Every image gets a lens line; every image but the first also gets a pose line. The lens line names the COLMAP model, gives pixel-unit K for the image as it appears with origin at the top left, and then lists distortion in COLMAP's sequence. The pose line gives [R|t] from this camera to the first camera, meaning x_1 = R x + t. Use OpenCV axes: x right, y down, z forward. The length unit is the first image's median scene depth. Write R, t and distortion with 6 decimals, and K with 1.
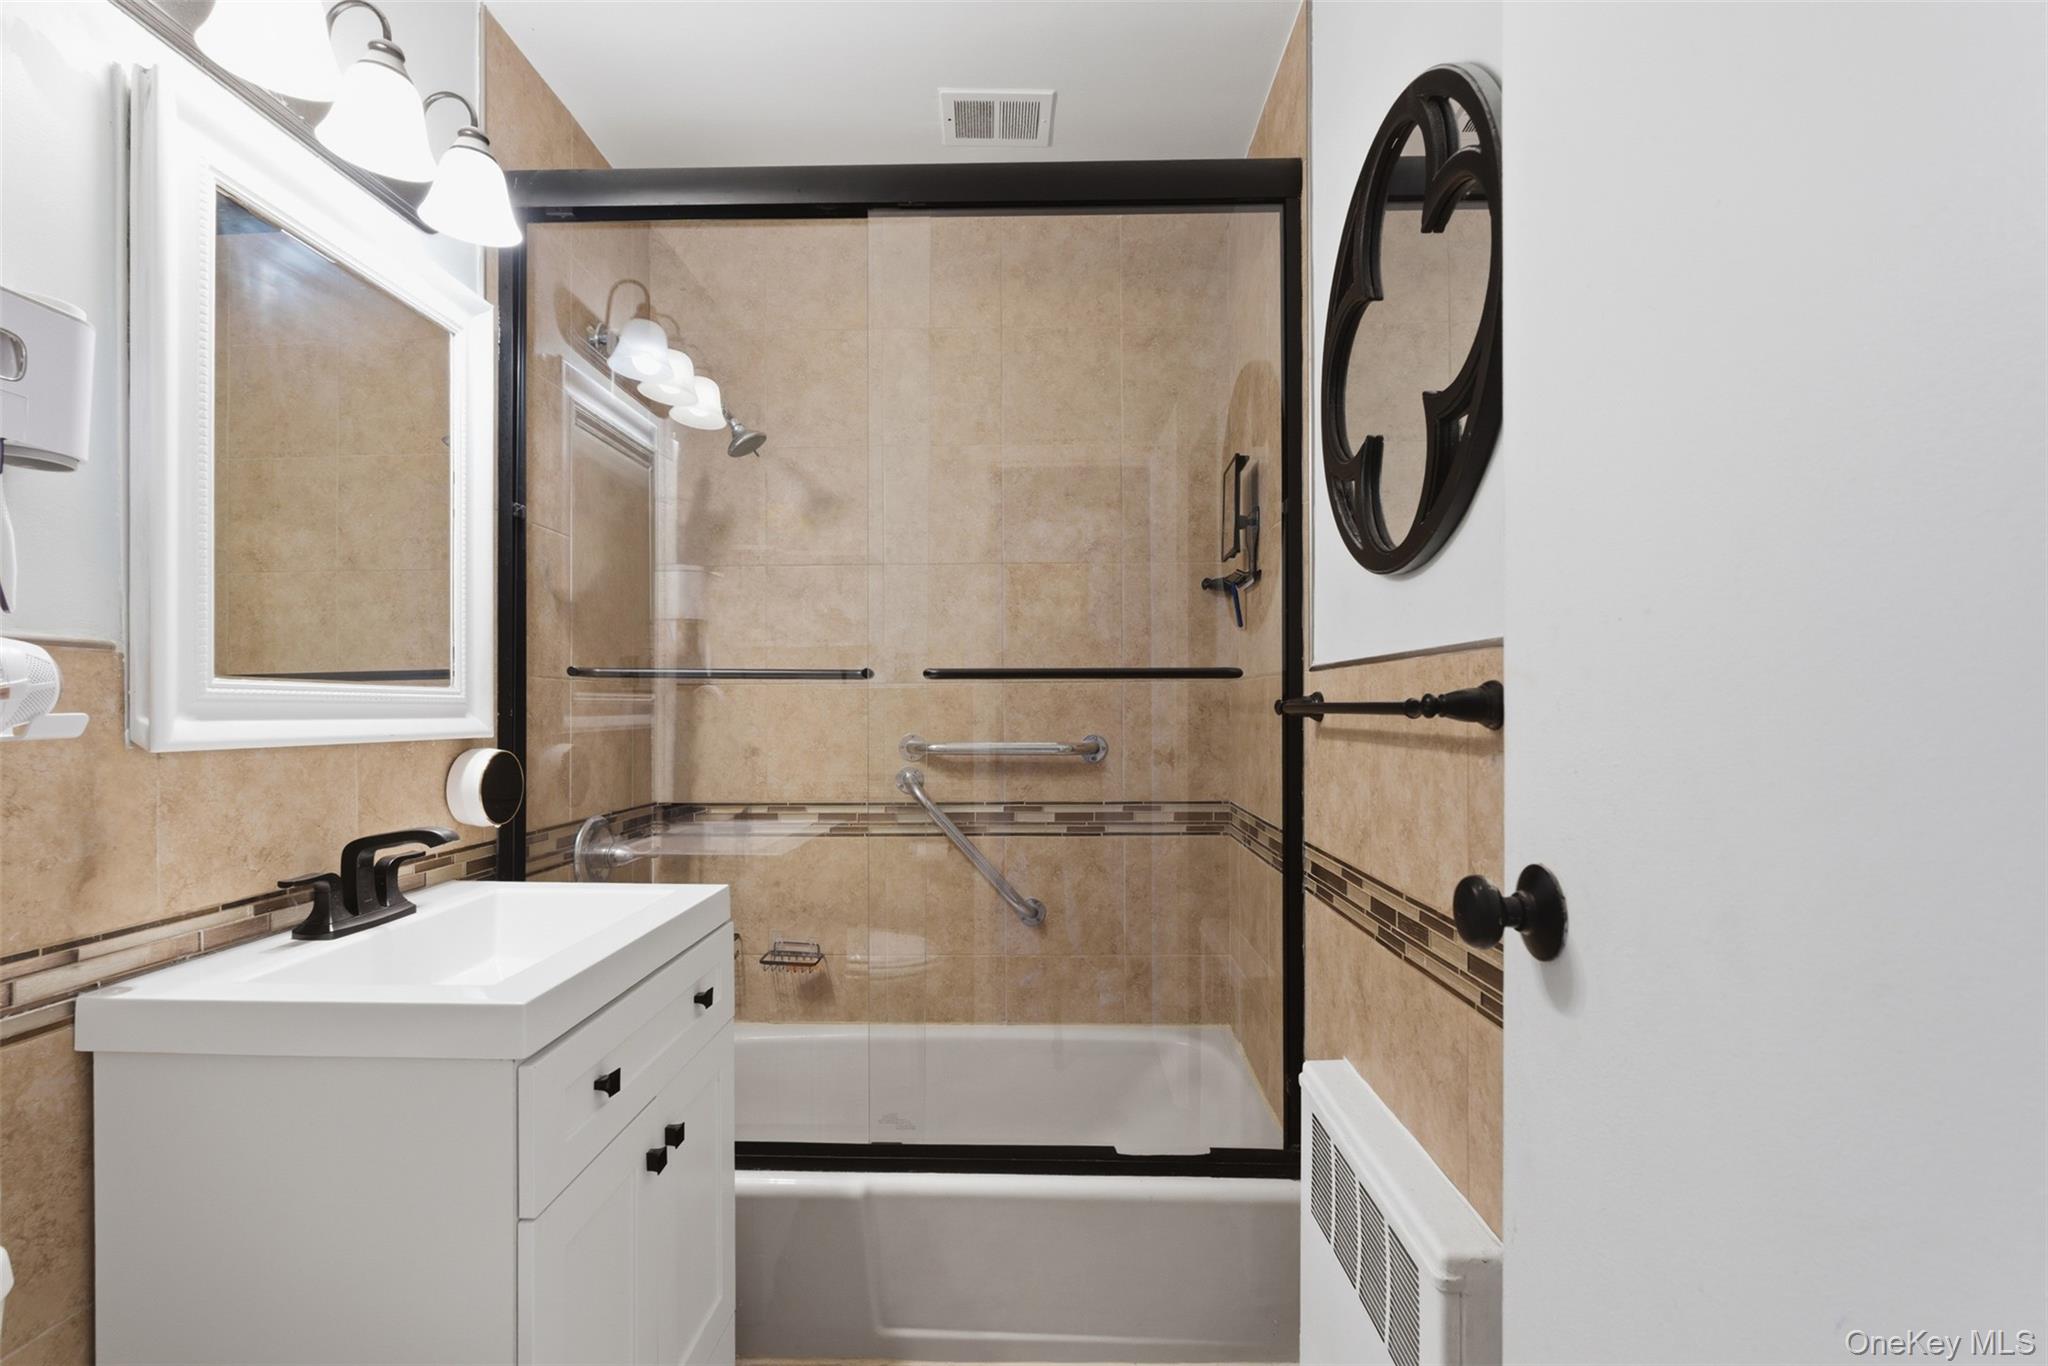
lens RADIAL K [[933.5, 0, 1022.7], [0, 933.5, 701.1], [0, 0, 1]] dist [-0.003294, 0.005066]
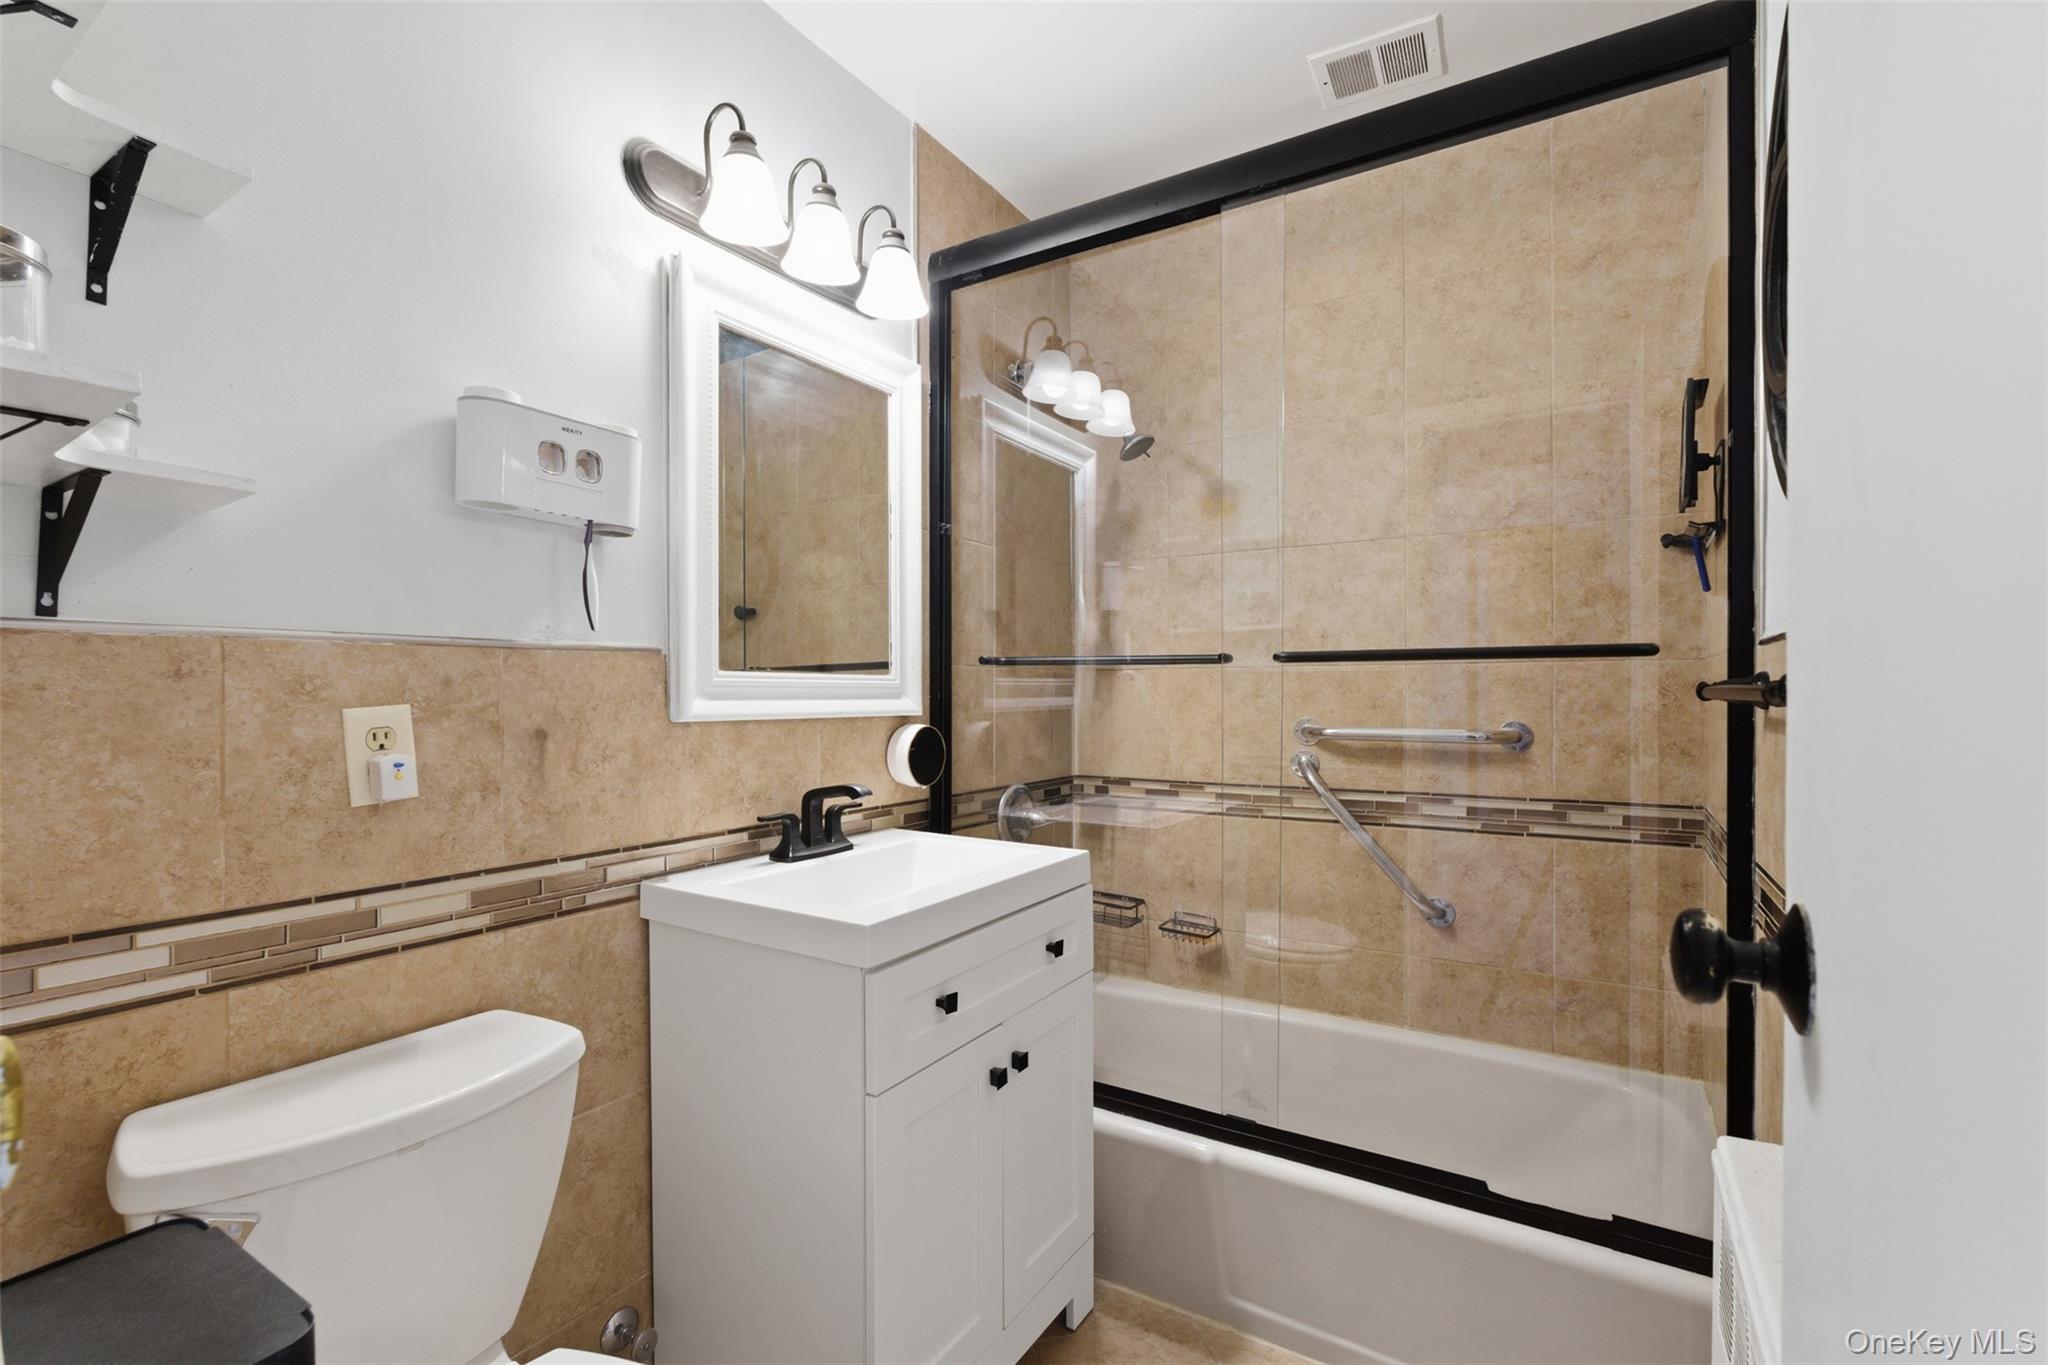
lens RADIAL K [[914.8, 0, 1026.3], [0, 914.8, 691.5], [0, 0, 1]] dist [0.001495, 0.000993]
pose [[0.863338, 0.000612, -0.504625, 0.133673], [0.003507, 0.999968, 0.007212, -0.000643], [0.504614, -0.007996, 0.863308, 0.018352]]
